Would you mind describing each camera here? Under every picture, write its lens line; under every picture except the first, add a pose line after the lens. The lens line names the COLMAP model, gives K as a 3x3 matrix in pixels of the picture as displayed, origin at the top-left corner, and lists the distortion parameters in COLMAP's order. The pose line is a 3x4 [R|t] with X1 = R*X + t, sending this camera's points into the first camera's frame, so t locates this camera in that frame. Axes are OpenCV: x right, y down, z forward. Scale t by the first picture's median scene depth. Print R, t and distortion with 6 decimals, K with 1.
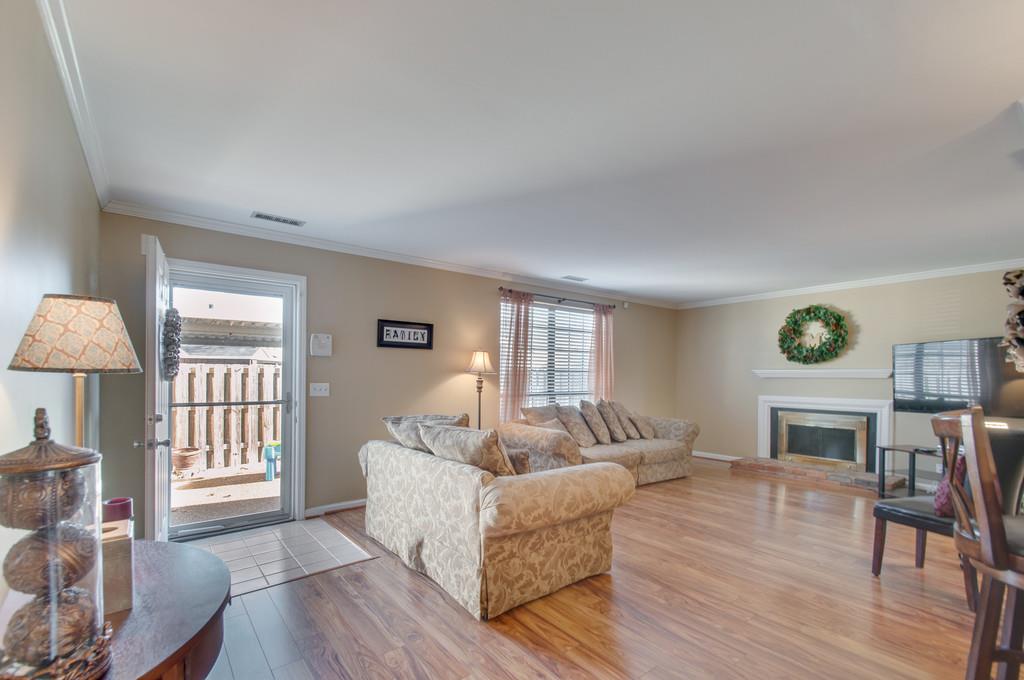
lens RADIAL K [[436.6, 0, 526.9], [0, 436.6, 375.8], [0, 0, 1]] dist [0.001195, 0.001039]
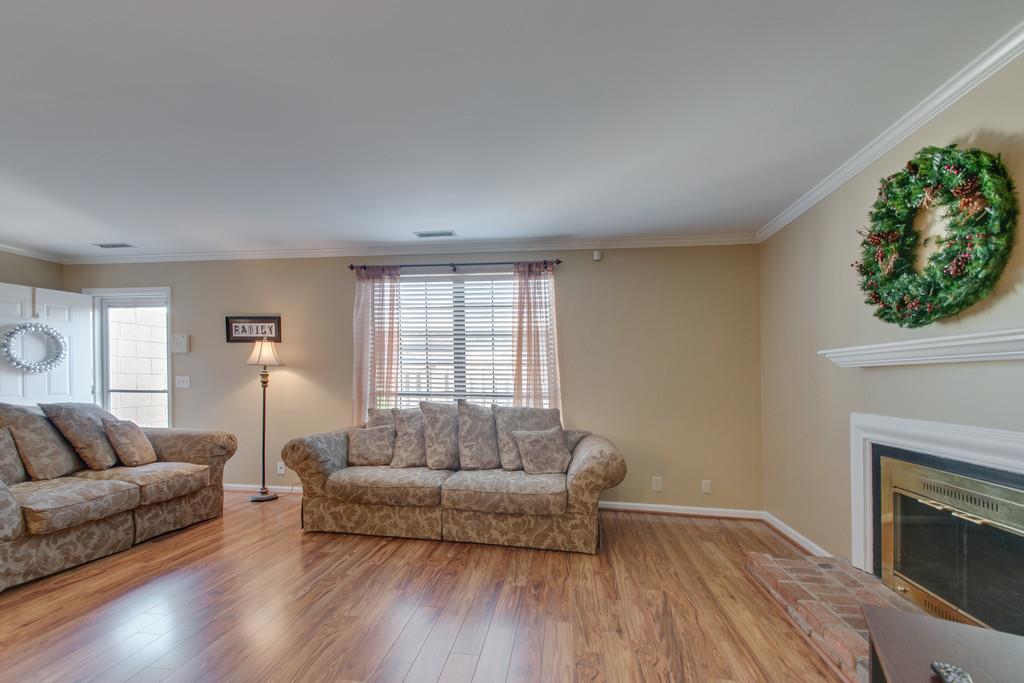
lens RADIAL K [[475.7, 0, 504.8], [0, 475.7, 378.2], [0, 0, 1]] dist [0.010855, -0.004027]
pose [[0.686221, -0.001930, -0.727391, 0.702160], [-0.002427, 0.999985, -0.004944, 0.017516], [0.727389, 0.005158, 0.686206, 0.504408]]
